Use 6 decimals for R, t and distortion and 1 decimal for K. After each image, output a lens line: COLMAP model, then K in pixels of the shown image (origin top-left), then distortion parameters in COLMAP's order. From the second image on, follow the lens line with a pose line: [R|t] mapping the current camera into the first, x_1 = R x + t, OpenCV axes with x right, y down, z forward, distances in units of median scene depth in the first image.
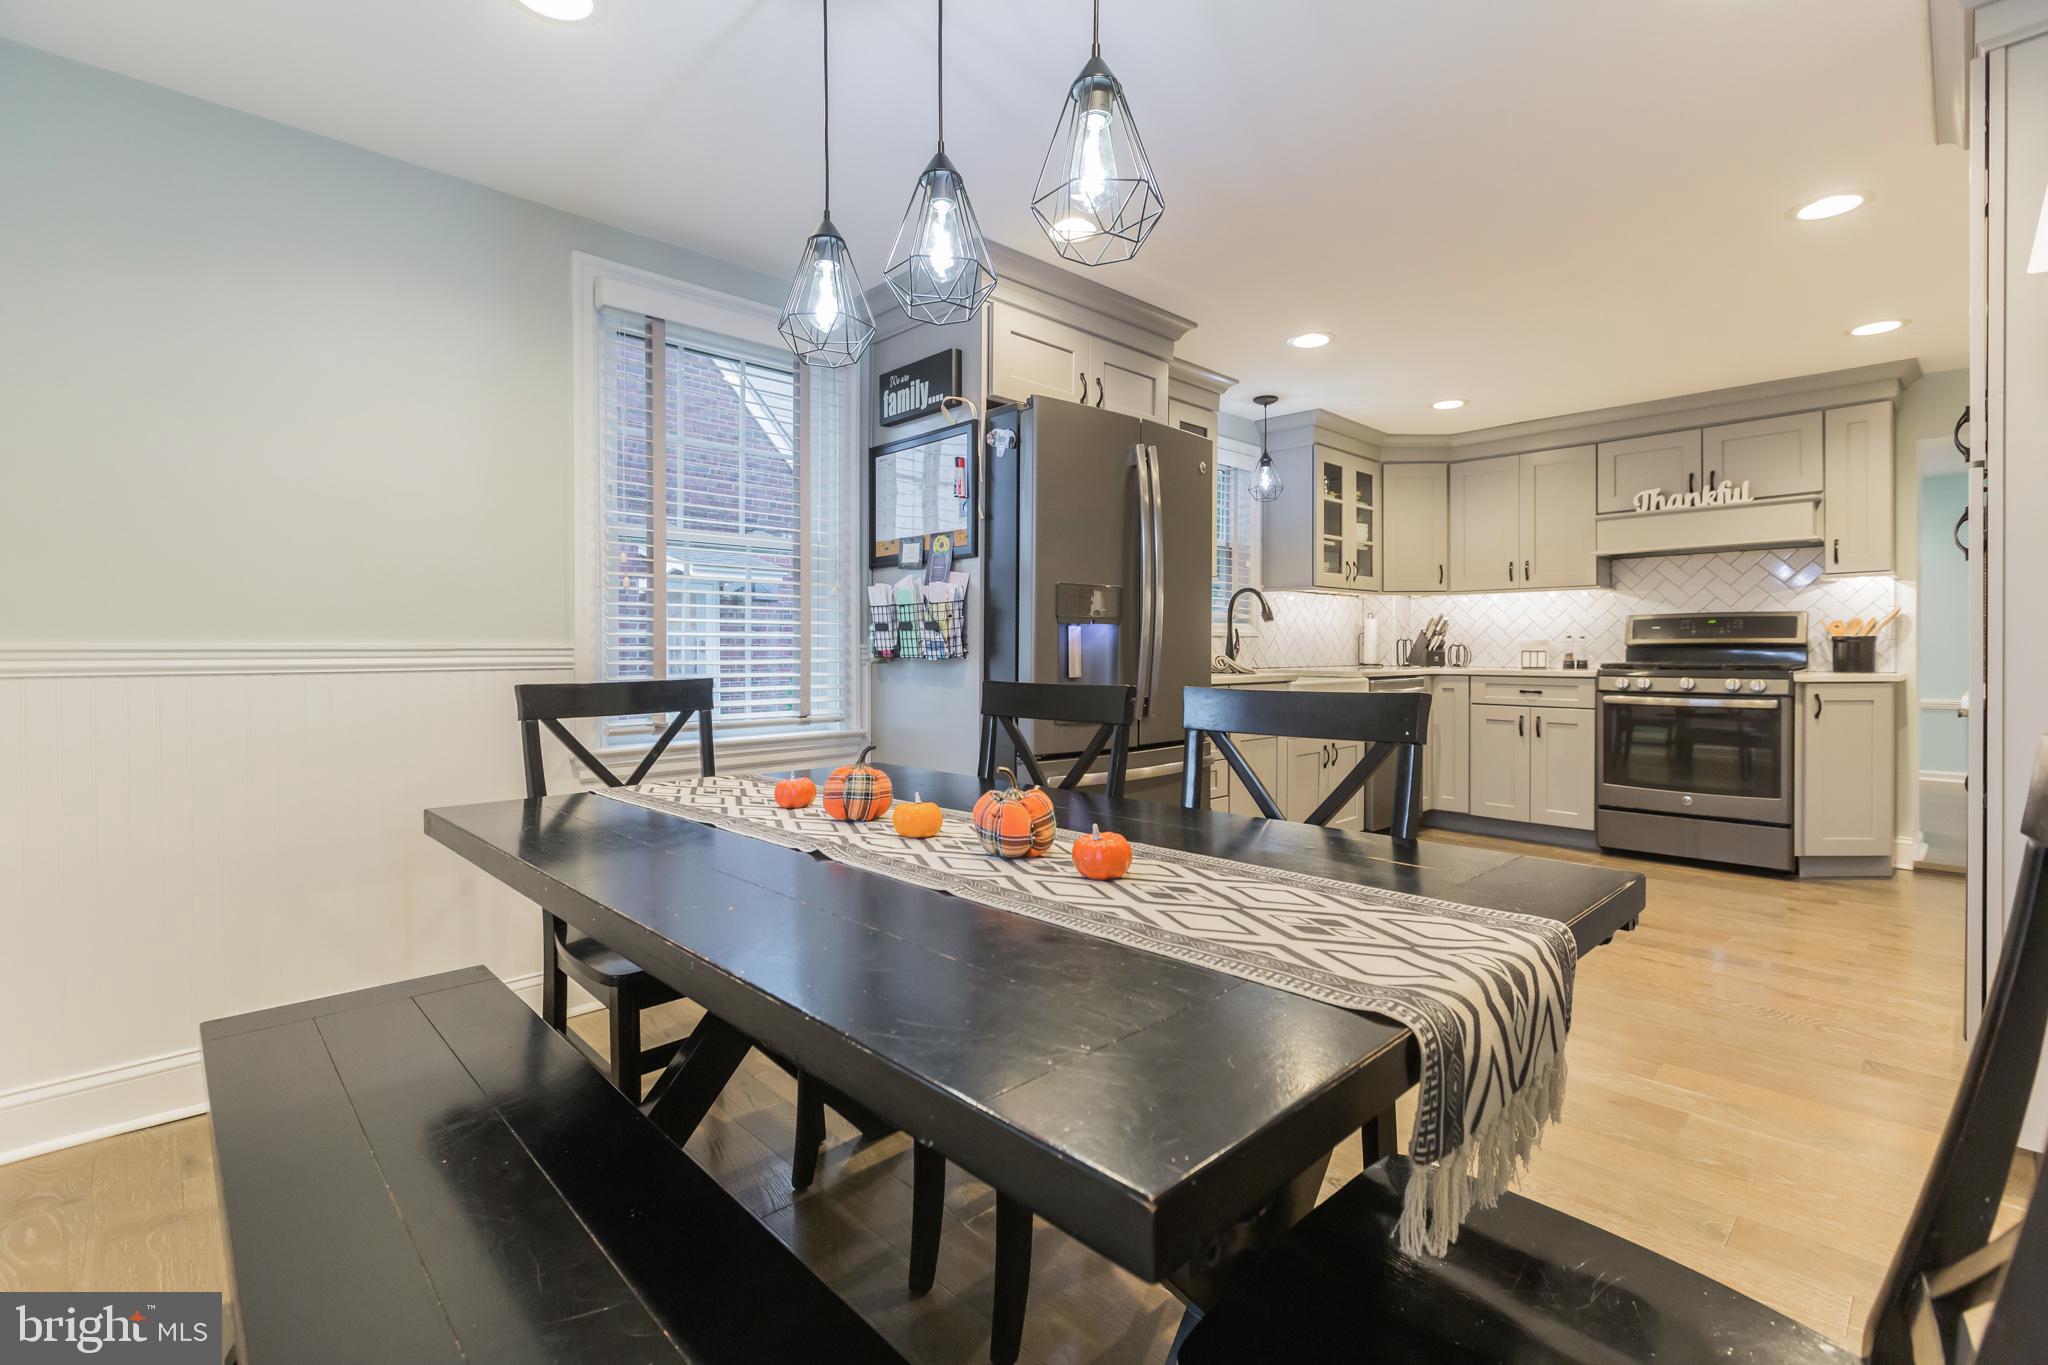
lens RADIAL K [[886.9, 0, 1044.9], [0, 886.9, 652.0], [0, 0, 1]] dist [0.002324, -0.001461]
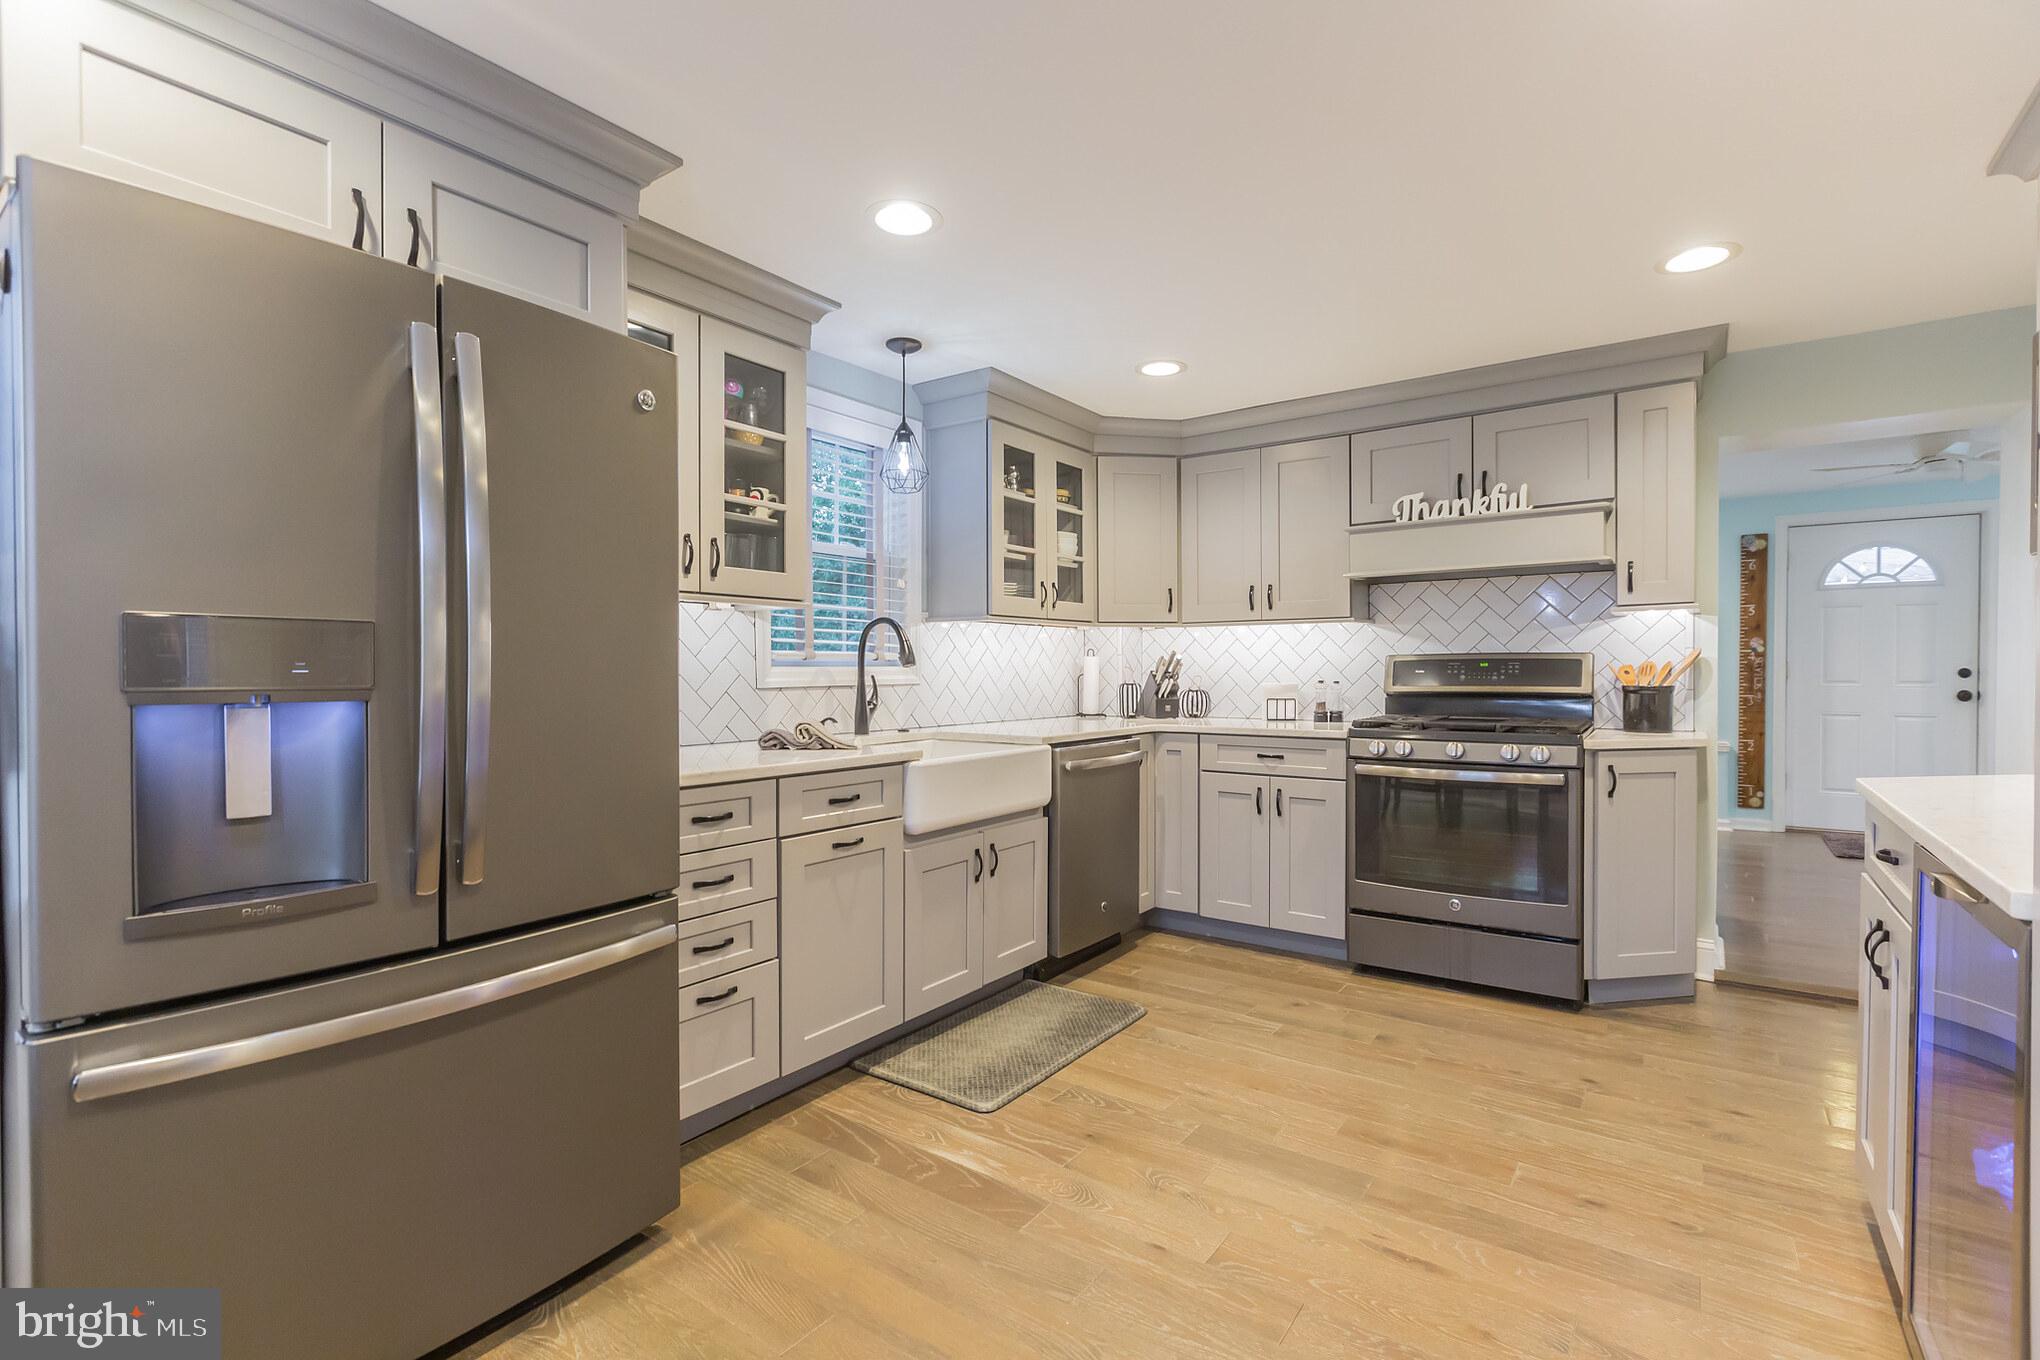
lens RADIAL K [[913.5, 0, 1008.2], [0, 913.5, 679.6], [0, 0, 1]] dist [0.001571, 0.001350]
pose [[0.985731, -0.003822, 0.168286, 0.205378], [0.003099, 0.999985, 0.004561, -0.026751], [-0.168300, -0.003974, 0.985728, 0.280500]]
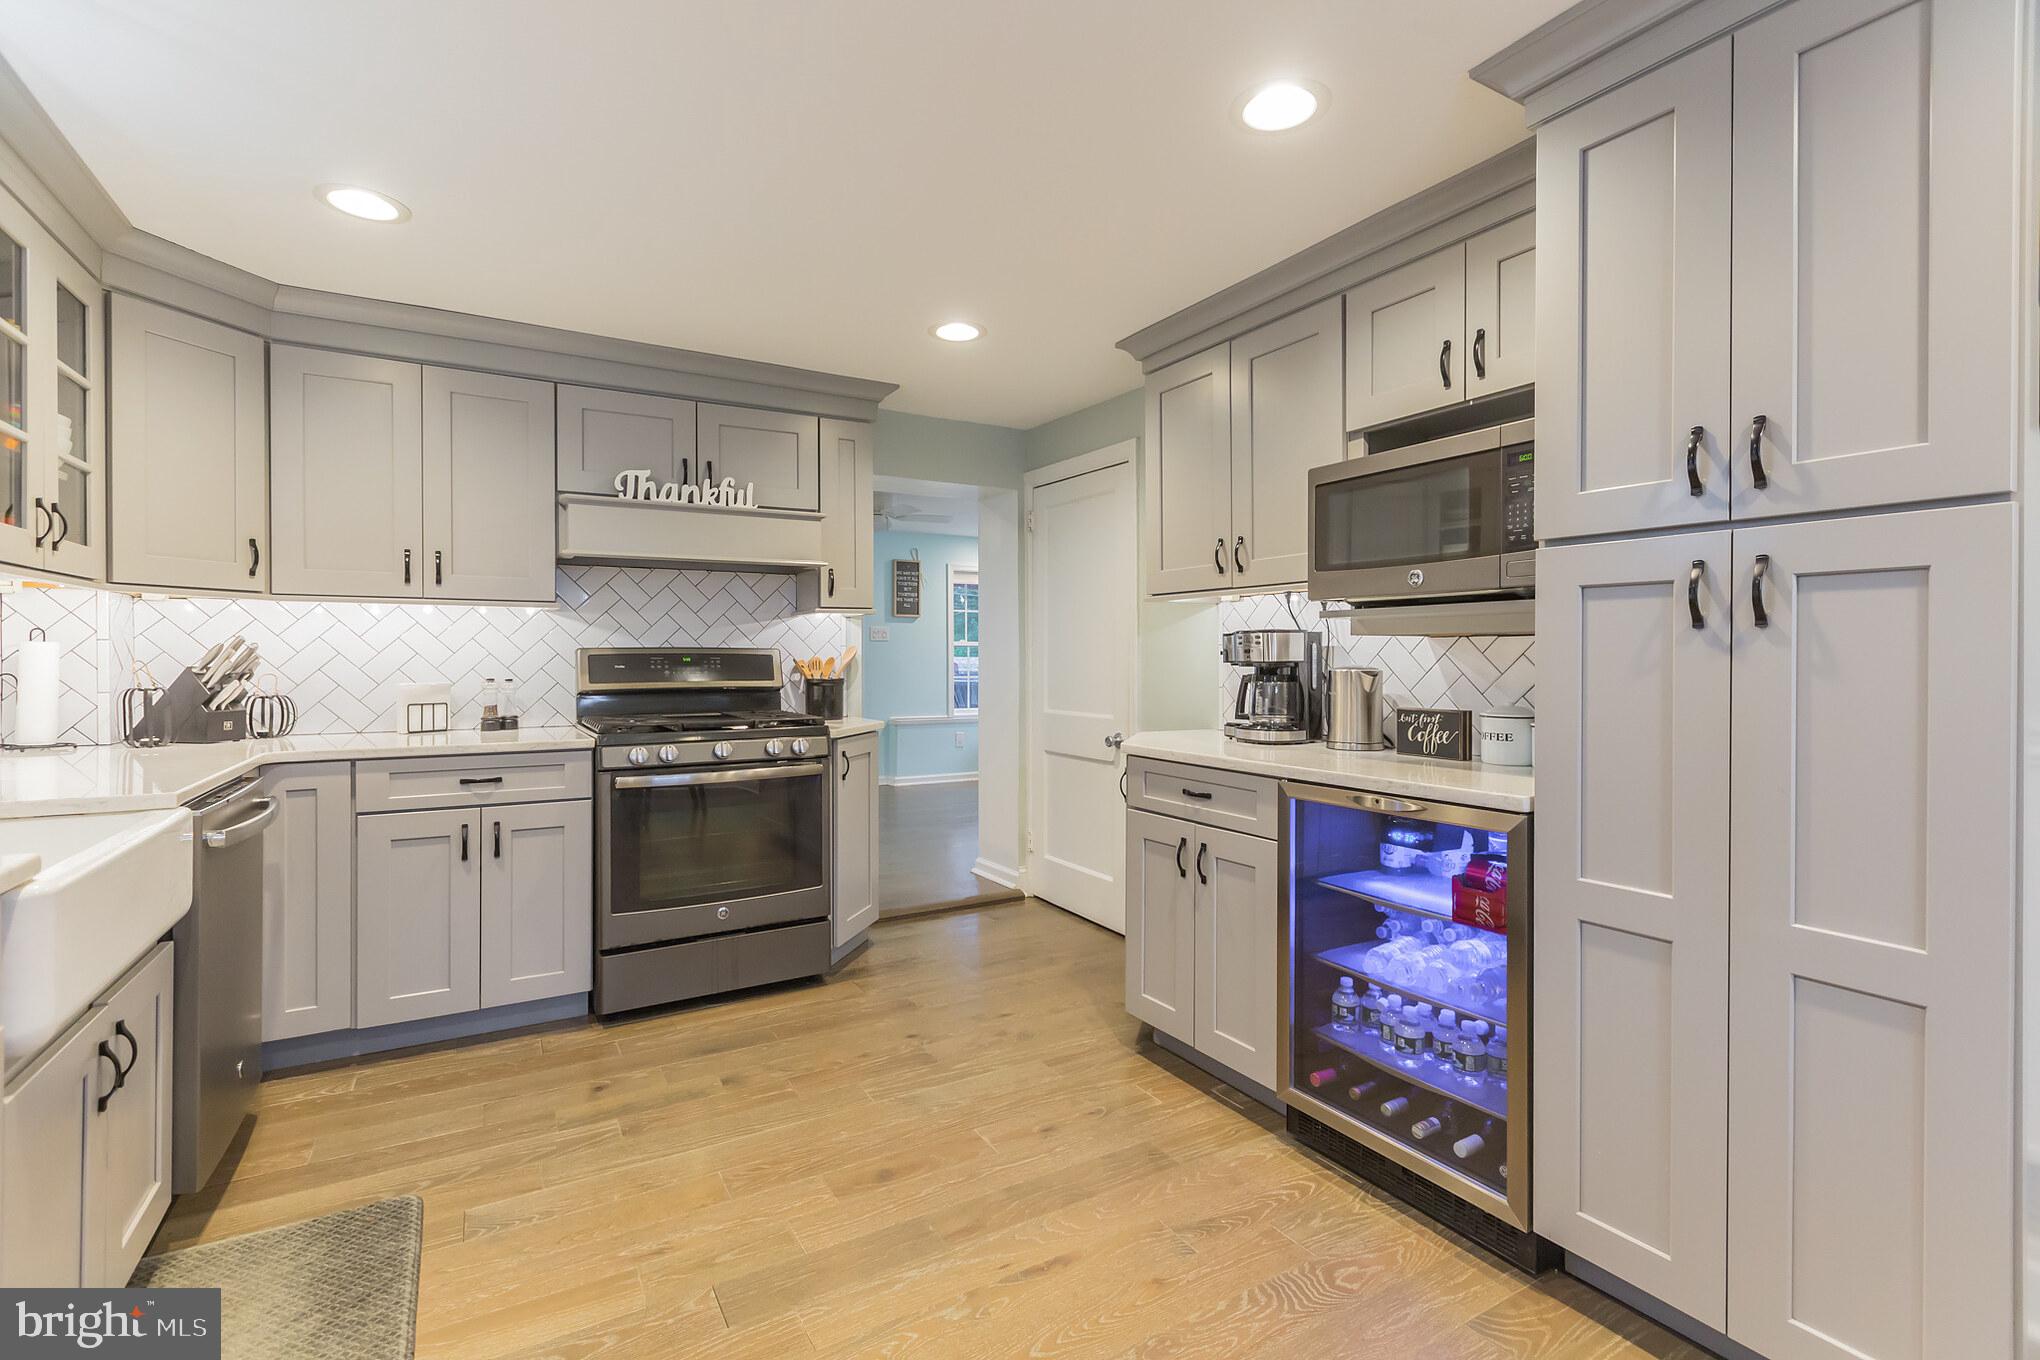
lens RADIAL K [[913.5, 0, 1015.8], [0, 913.5, 660.9], [0, 0, 1]] dist [0.001571, 0.001350]
pose [[0.248833, 0.000677, 0.968546, 0.065477], [0.006654, 0.999975, -0.002408, -0.030374], [-0.968524, 0.007044, 0.248822, 0.548279]]
